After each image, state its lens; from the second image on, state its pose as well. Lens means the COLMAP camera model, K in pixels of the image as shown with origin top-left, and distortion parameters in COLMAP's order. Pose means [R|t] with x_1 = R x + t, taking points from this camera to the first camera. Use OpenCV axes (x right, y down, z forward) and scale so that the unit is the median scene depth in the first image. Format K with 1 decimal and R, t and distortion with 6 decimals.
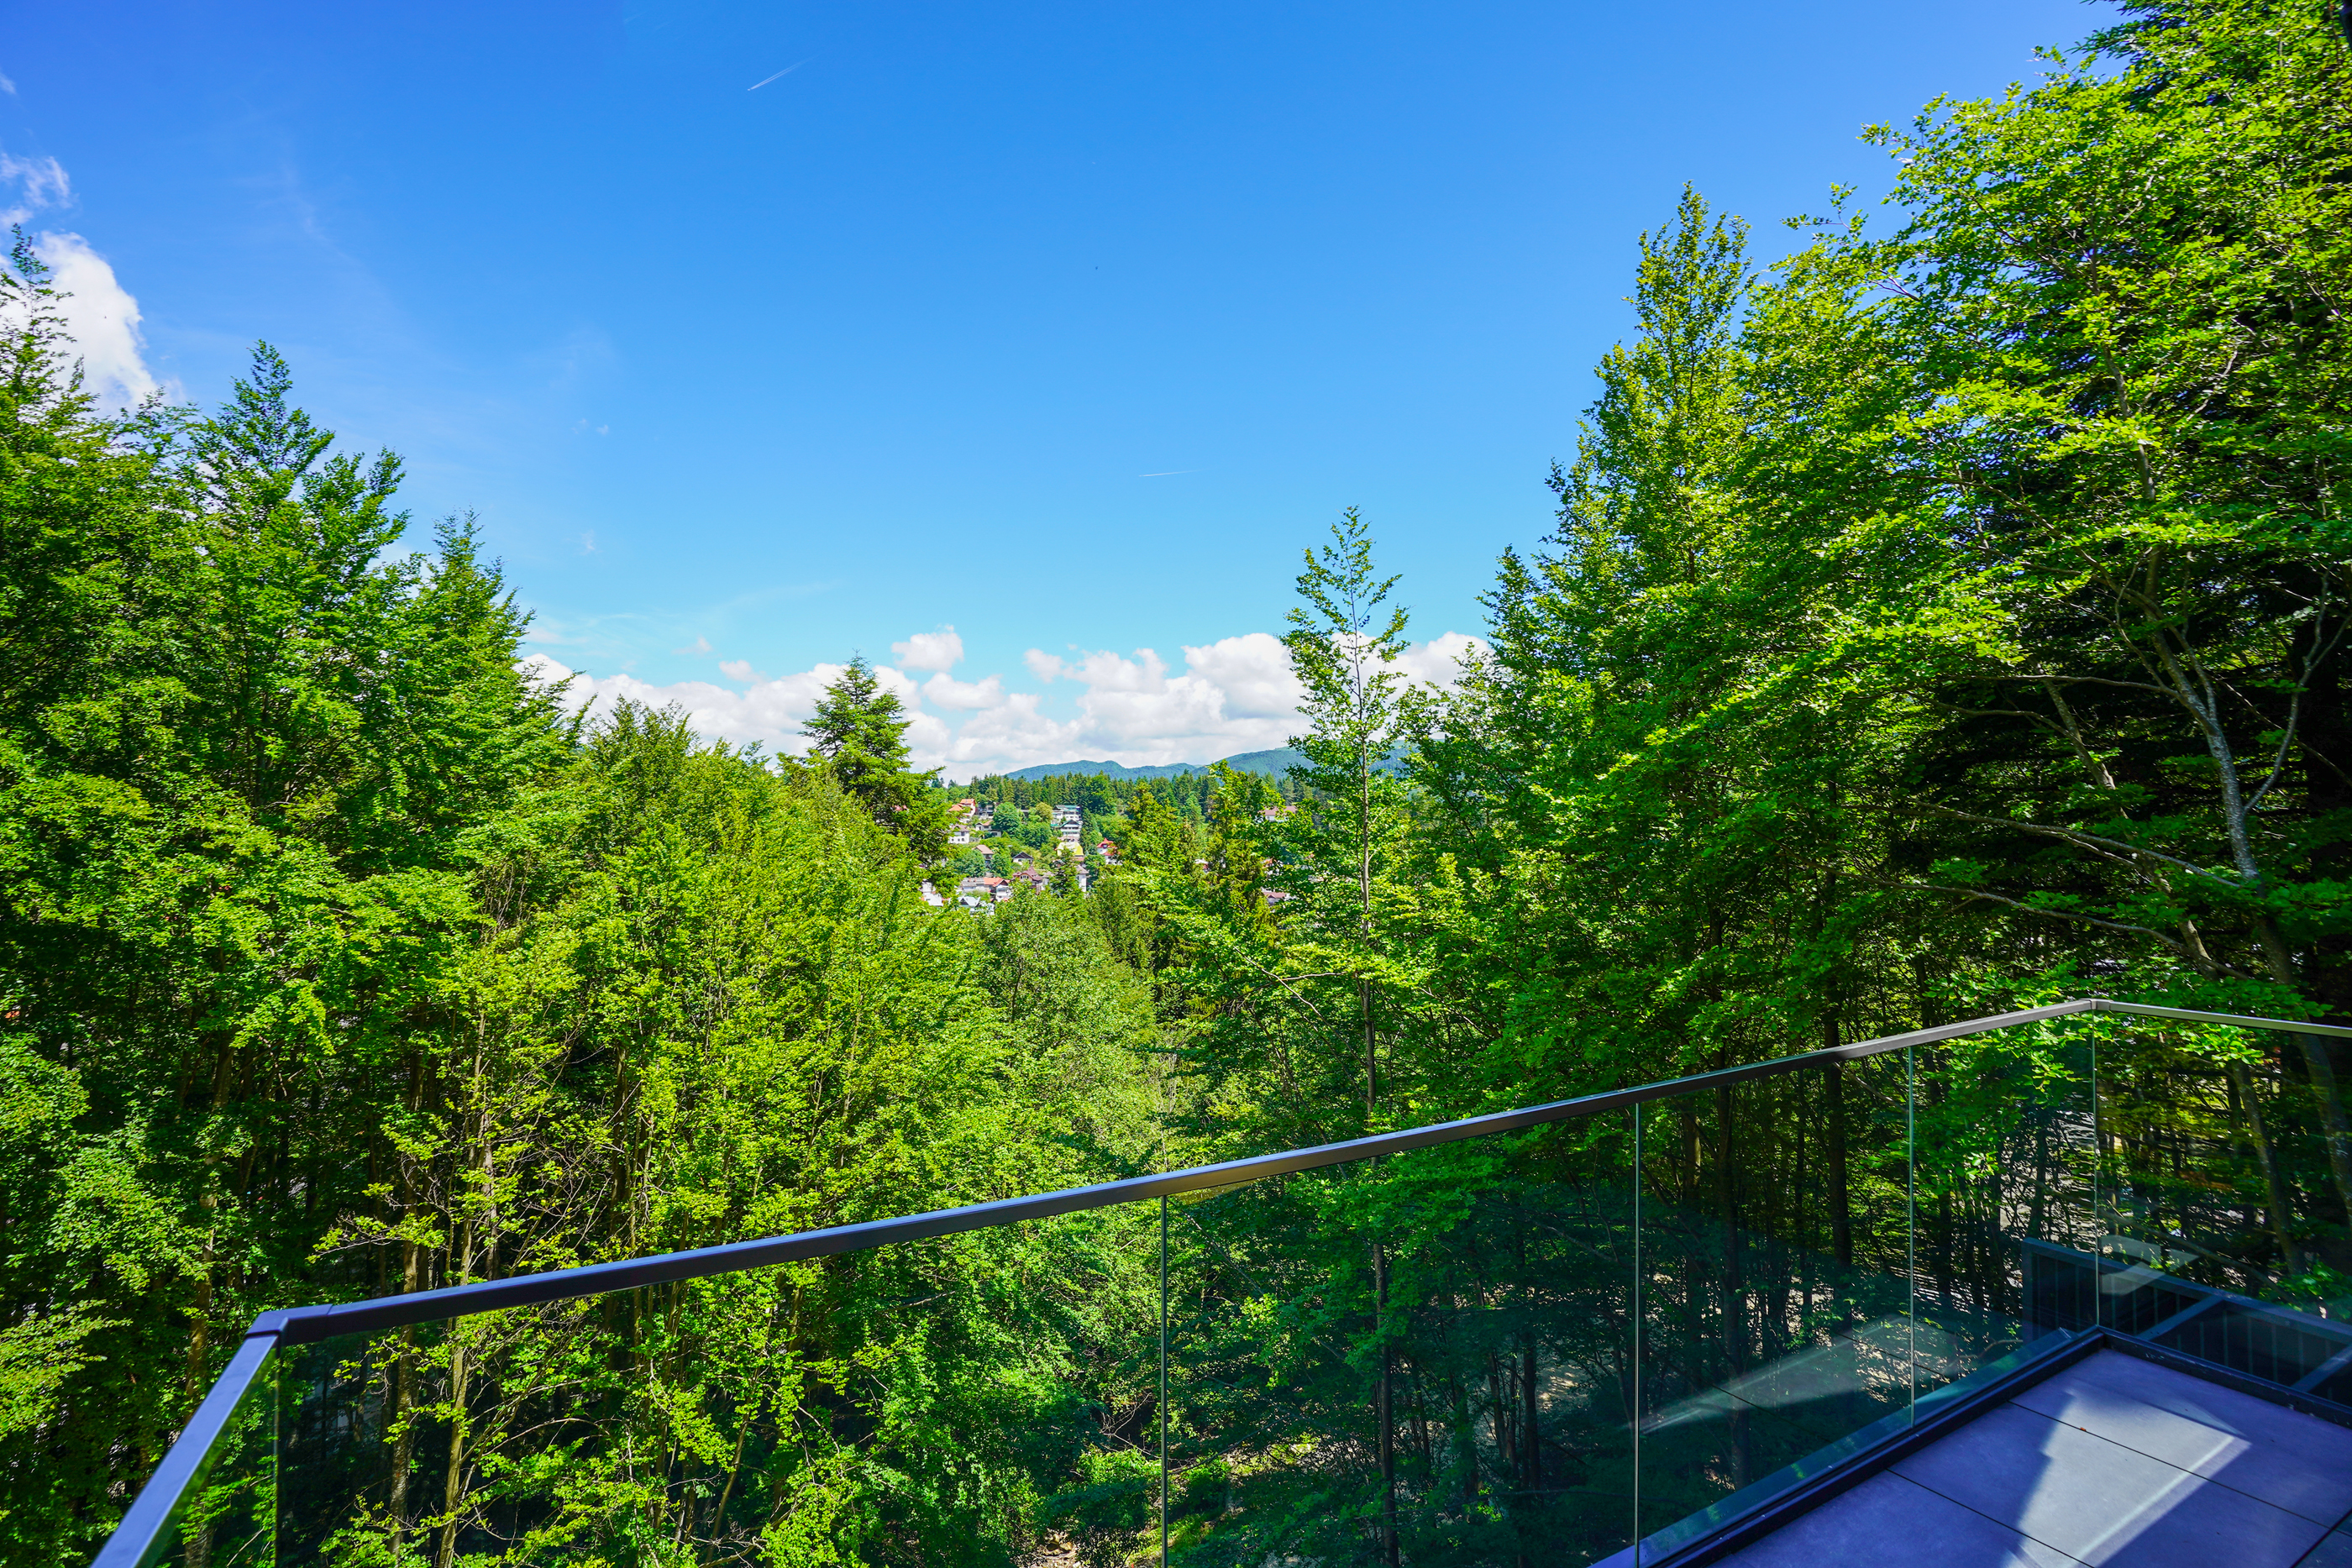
lens RADIAL K [[1084.9, 0, 1153.5], [0, 1084.9, 792.6], [0, 0, 1]] dist [-0.069019, 0.025821]
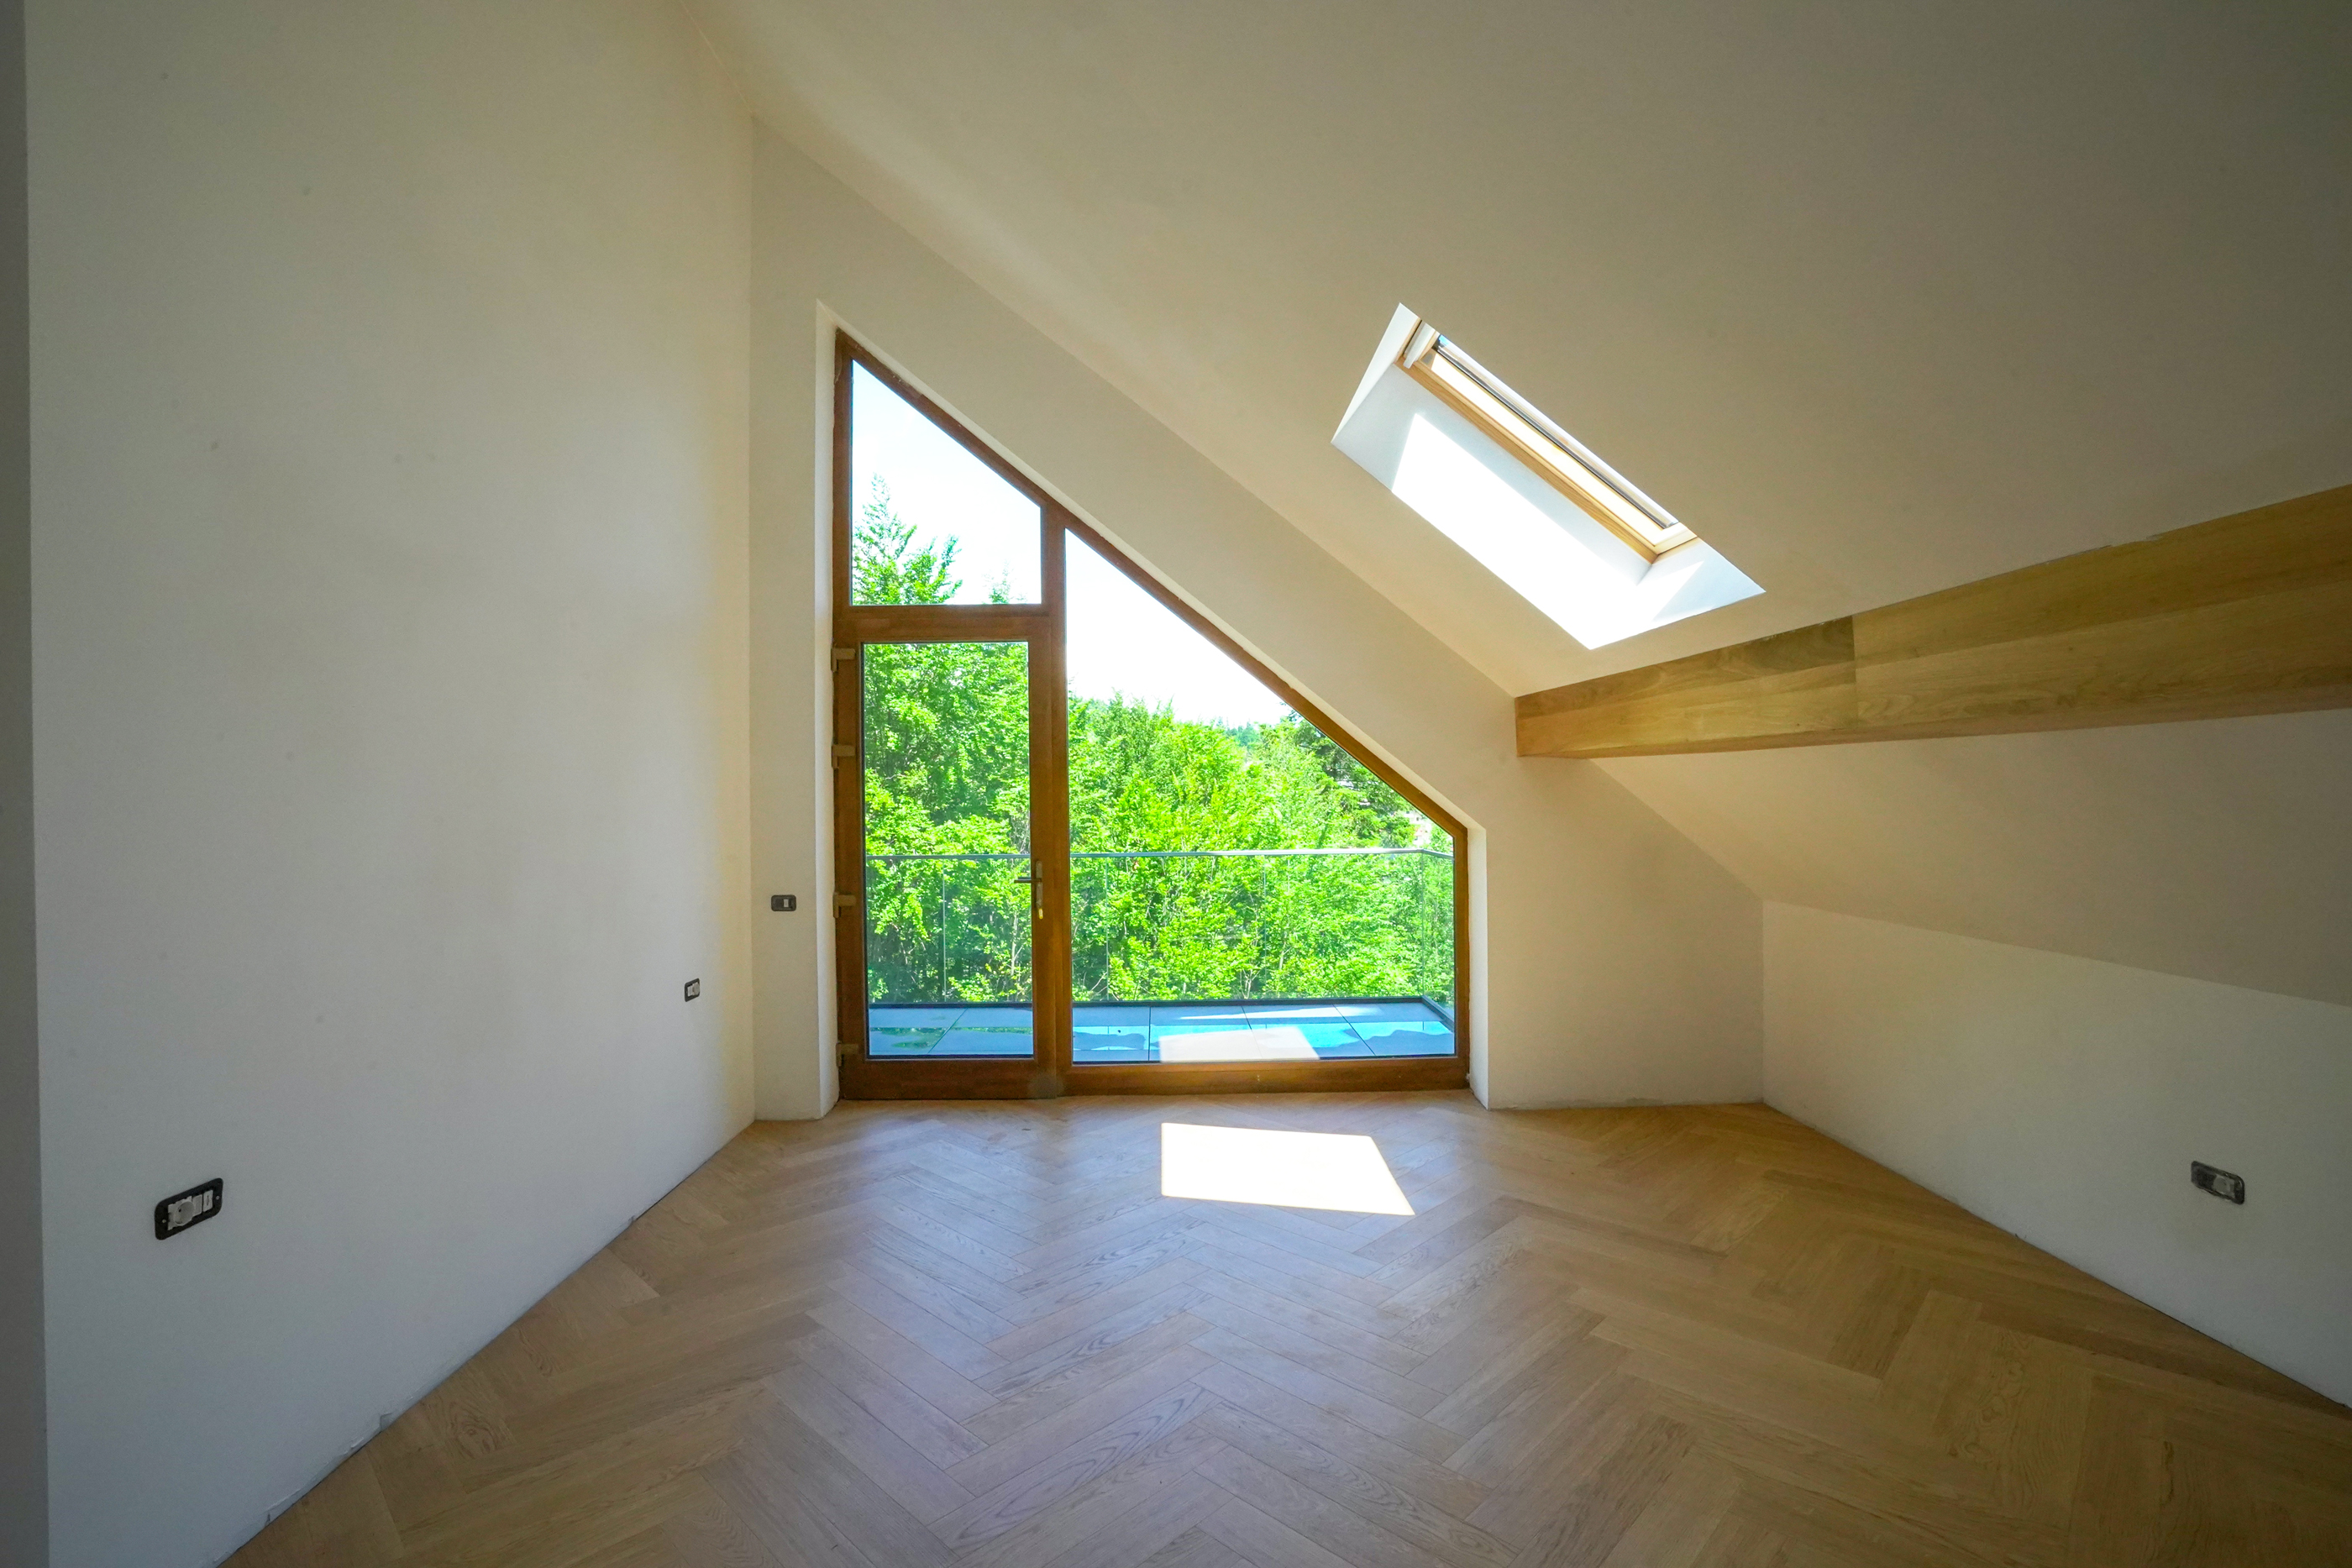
lens RADIAL K [[1084.9, 0, 1171.0], [0, 1084.9, 779.9], [0, 0, 1]] dist [-0.069019, 0.025821]
pose [[0.884989, -0.020341, -0.465167, 0.252538], [0.033220, 0.999258, 0.019506, -0.001172], [0.464425, -0.032715, 0.885008, -0.215058]]
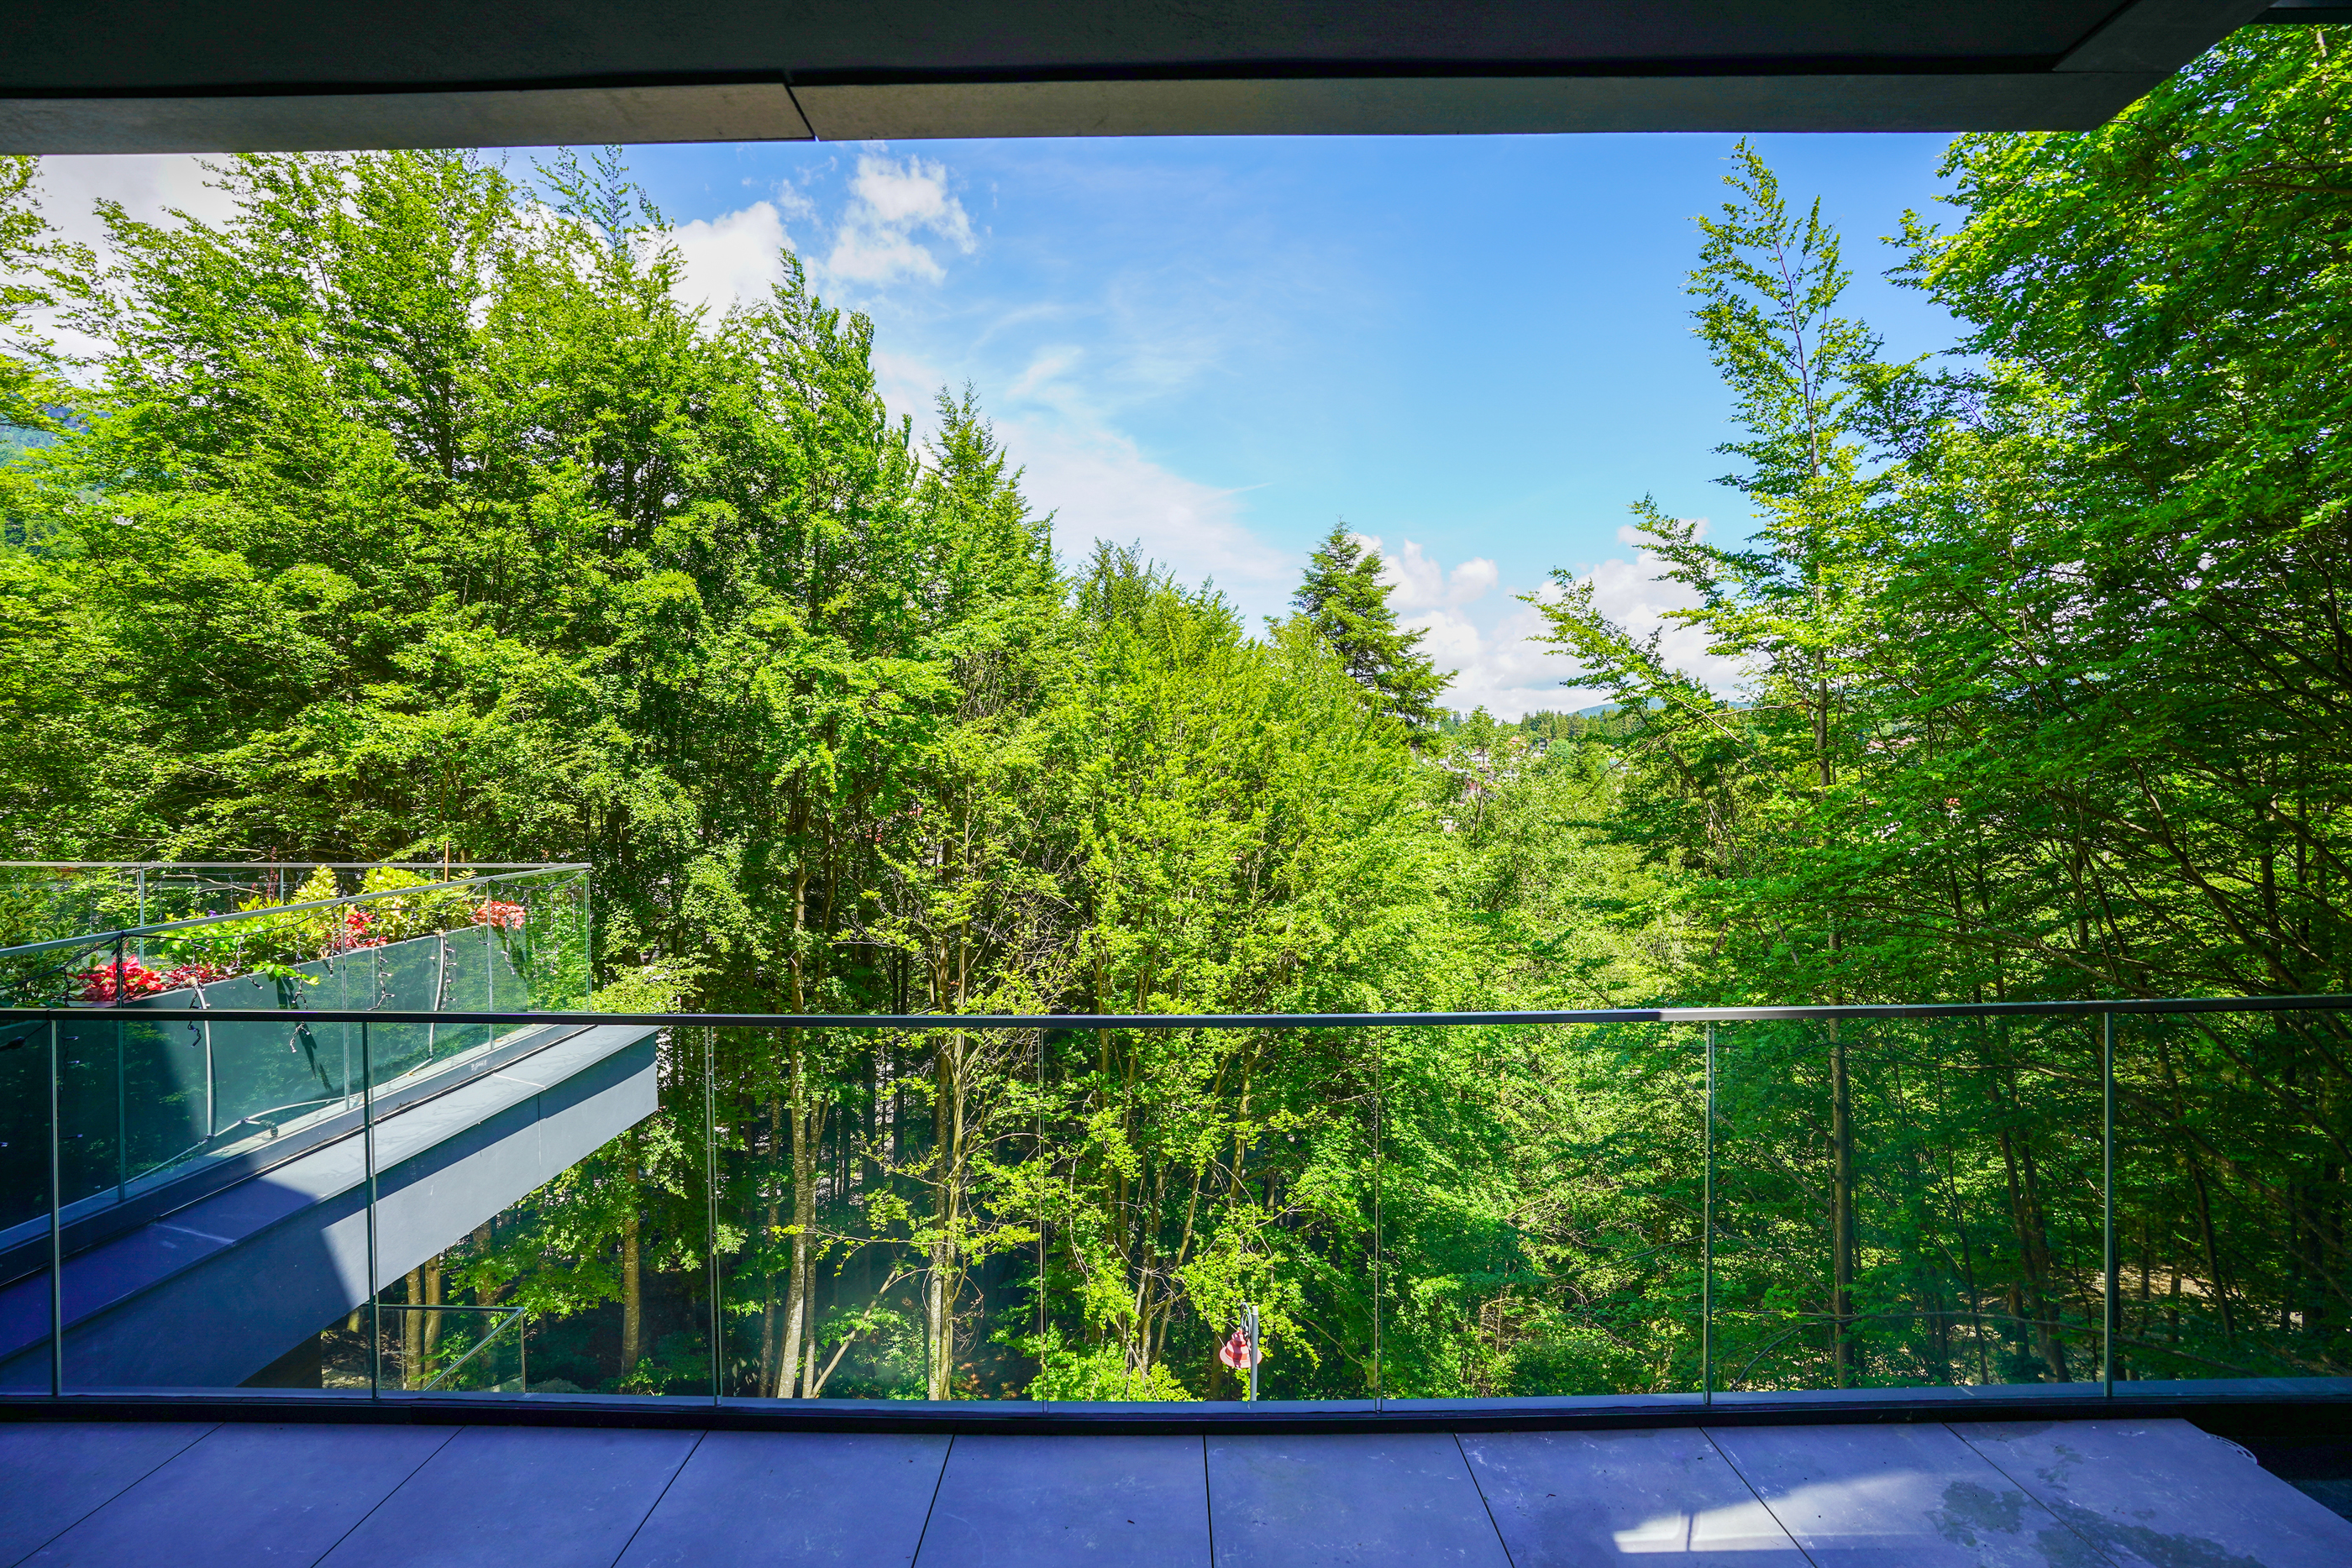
lens RADIAL K [[1084.9, 0, 1163.3], [0, 1084.9, 780.5], [0, 0, 1]] dist [-0.069019, 0.025821]
pose [[0.878461, -0.005920, -0.477777, 0.131609], [0.024648, 0.999153, 0.032938, 0.168390], [0.477178, -0.040711, 0.877863, 0.049311]]
